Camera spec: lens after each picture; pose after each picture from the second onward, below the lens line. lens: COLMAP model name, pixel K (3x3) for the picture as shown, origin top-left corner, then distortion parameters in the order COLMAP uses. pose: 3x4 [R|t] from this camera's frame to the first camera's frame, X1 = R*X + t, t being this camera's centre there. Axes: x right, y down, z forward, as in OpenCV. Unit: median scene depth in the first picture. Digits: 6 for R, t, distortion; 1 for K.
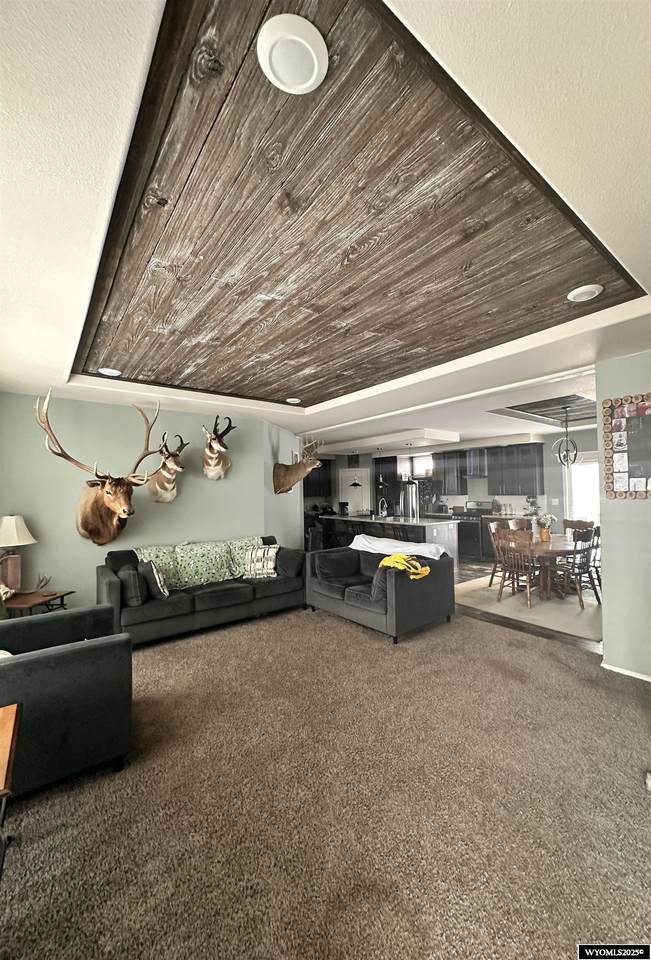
lens RADIAL K [[379.8, 0, 330.1], [0, 379.8, 480.3], [0, 0, 1]] dist [0.000097, -0.000156]
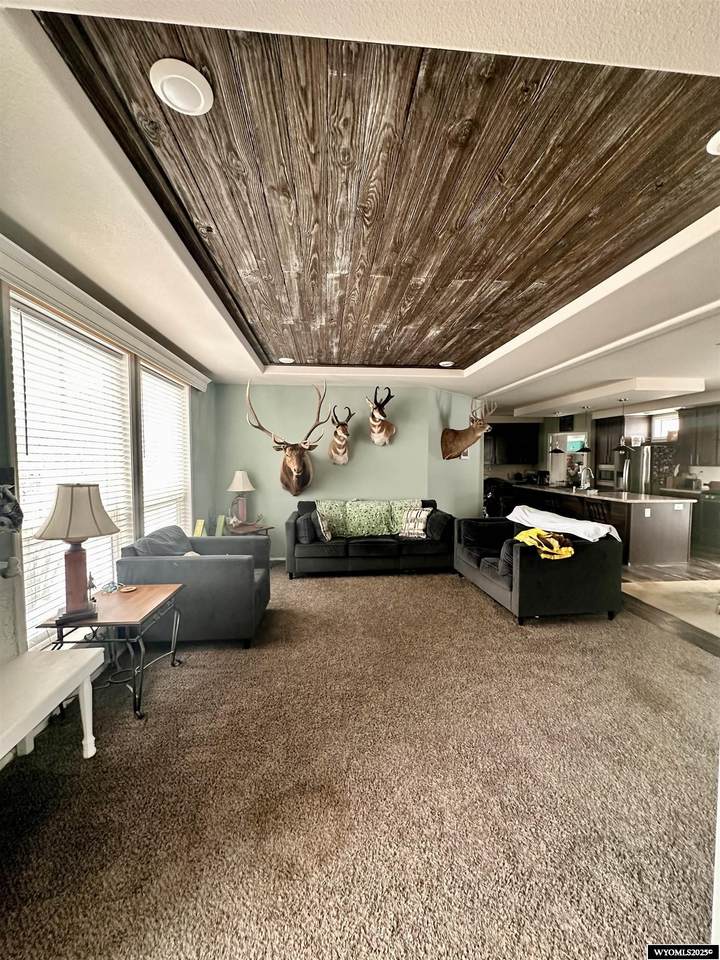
lens RADIAL K [[371.1, 0, 357.0], [0, 371.1, 479.0], [0, 0, 1]] dist [-0.000696, 0.000919]
pose [[0.830751, 0.044961, -0.554826, 0.321988], [0.000997, 0.996611, 0.082256, 0.009146], [0.556644, -0.068888, 0.827890, 0.072704]]
